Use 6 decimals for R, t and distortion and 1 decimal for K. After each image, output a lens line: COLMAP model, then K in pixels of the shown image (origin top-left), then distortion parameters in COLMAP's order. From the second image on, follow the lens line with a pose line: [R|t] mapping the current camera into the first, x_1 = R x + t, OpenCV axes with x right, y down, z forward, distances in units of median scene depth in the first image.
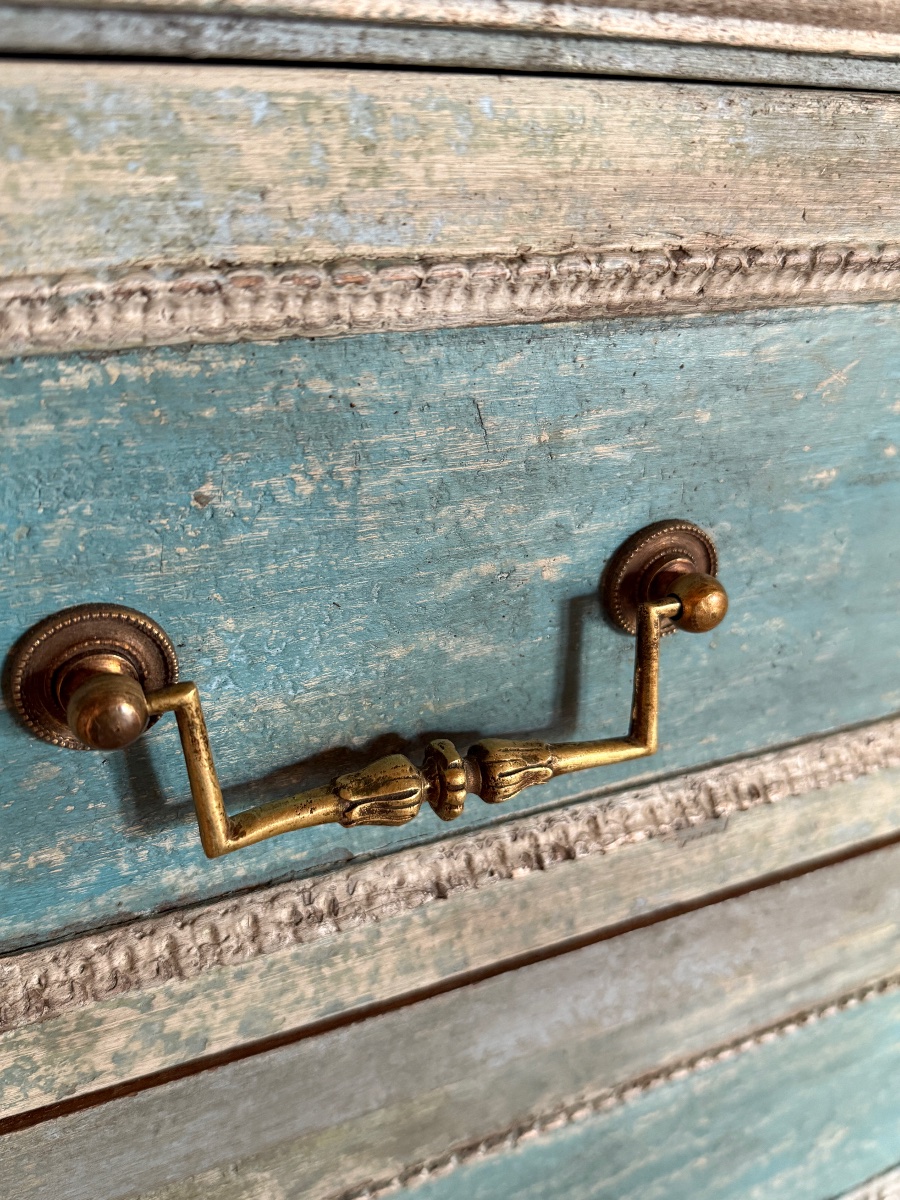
lens RADIAL K [[1009.9, 0, 450.0], [0, 1009.9, 600.0], [0, 0, 1]] dist [0.104251, -0.302802]
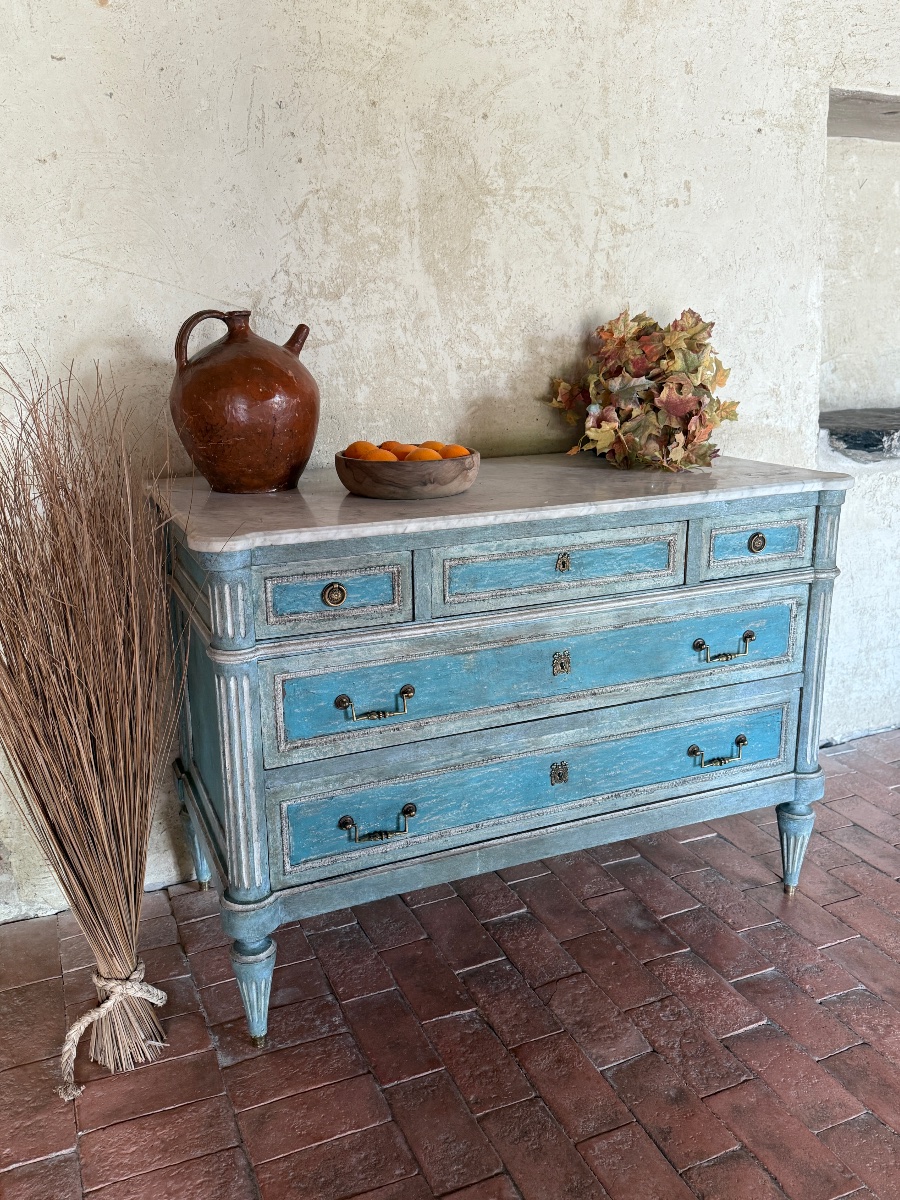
lens RADIAL K [[989.6, 0, 457.9], [0, 989.6, 601.4], [0, 0, 1]] dist [0.167998, -0.390510]
pose [[0.998859, -0.034245, -0.033277, 0.926470], [0.027523, 0.982388, -0.184817, 0.766725], [0.039020, 0.183690, 0.982209, -7.105997]]
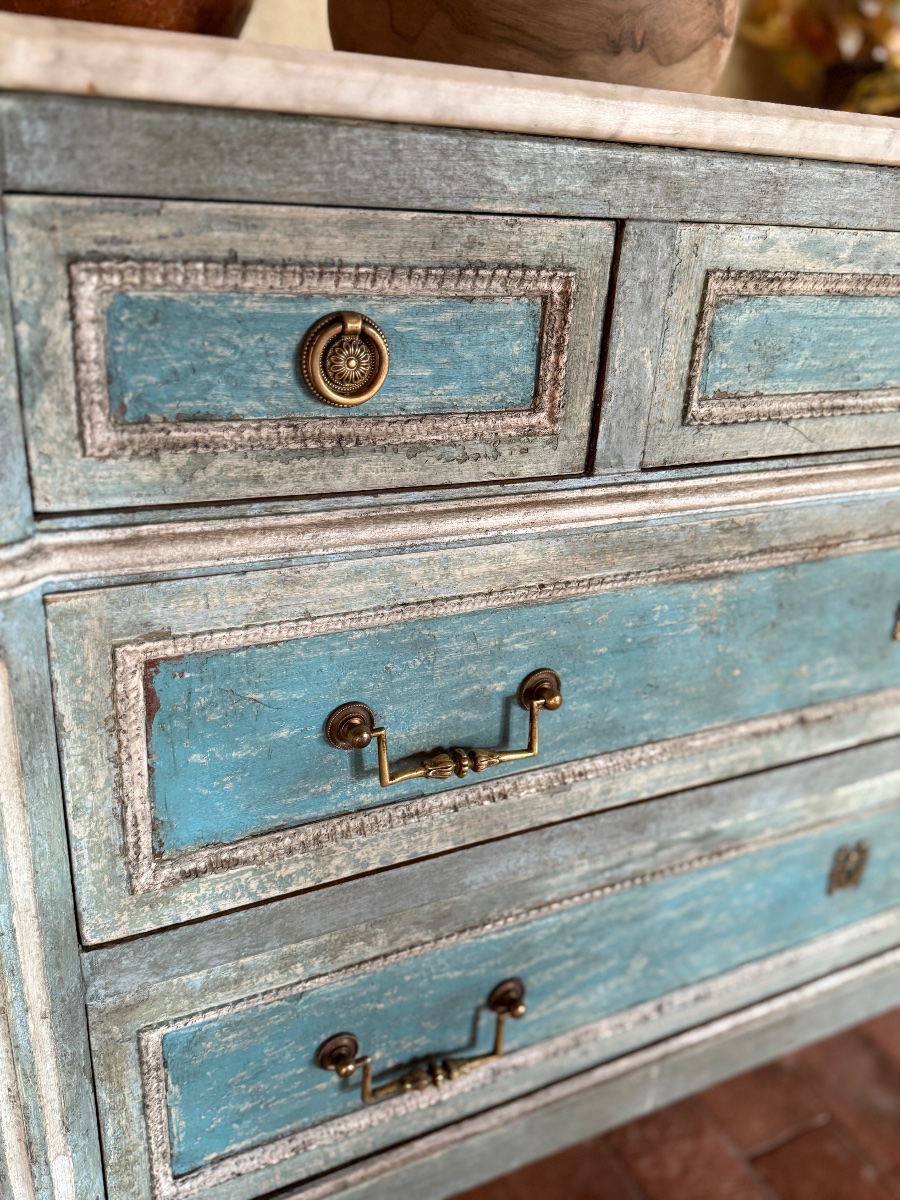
lens RADIAL K [[989.6, 0, 457.9], [0, 989.6, 601.4], [0, 0, 1]] dist [0.167998, -0.390510]
pose [[0.998462, 0.013893, 0.053664, -0.156477], [-0.011397, 0.998852, -0.046533, -0.133393], [-0.054249, 0.045850, 0.997474, -1.663672]]
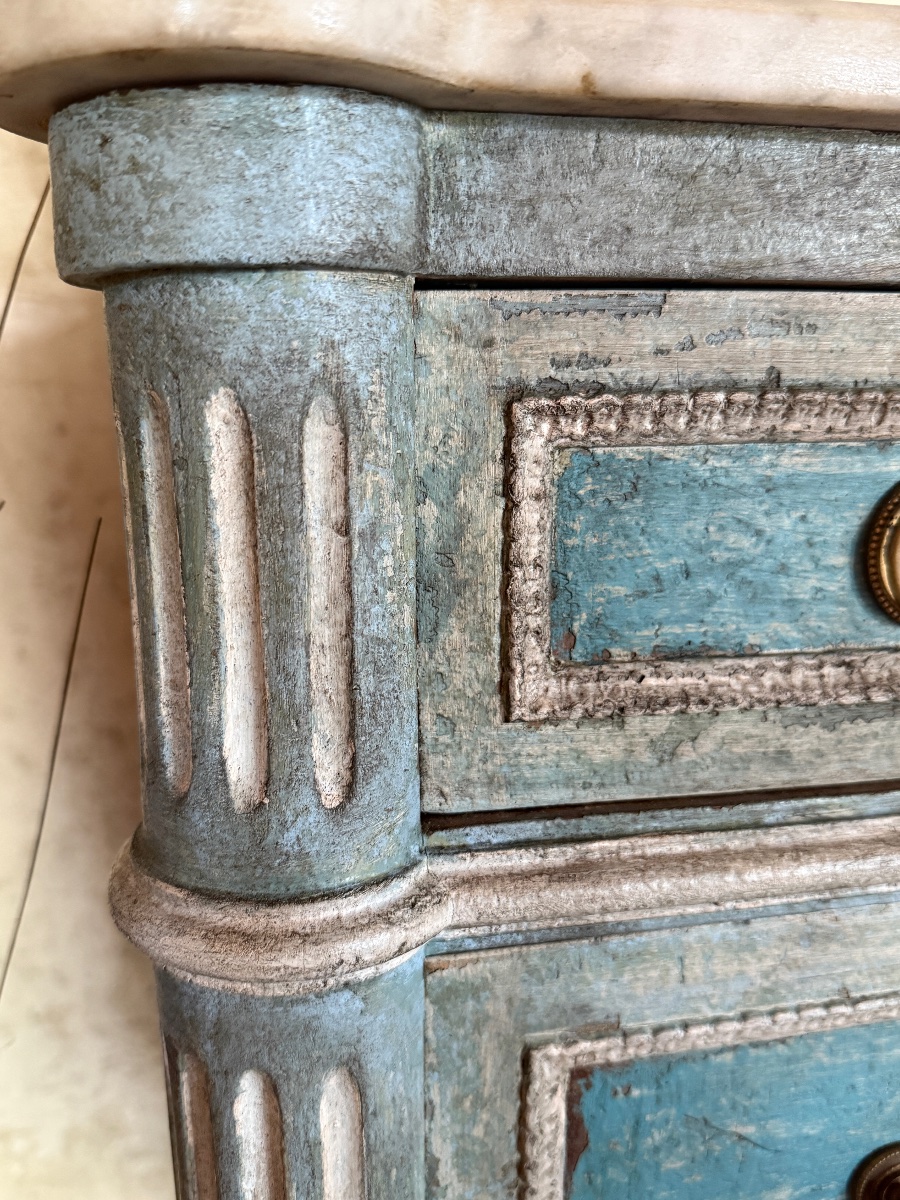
lens RADIAL K [[1009.9, 0, 450.0], [0, 1009.9, 600.0], [0, 0, 1]] dist [0.104251, -0.302802]
pose [[0.972149, 0.014871, -0.233890, -0.572559], [-0.069974, 0.970882, -0.229111, -0.361218], [0.223672, 0.239096, 0.944883, -0.828236]]
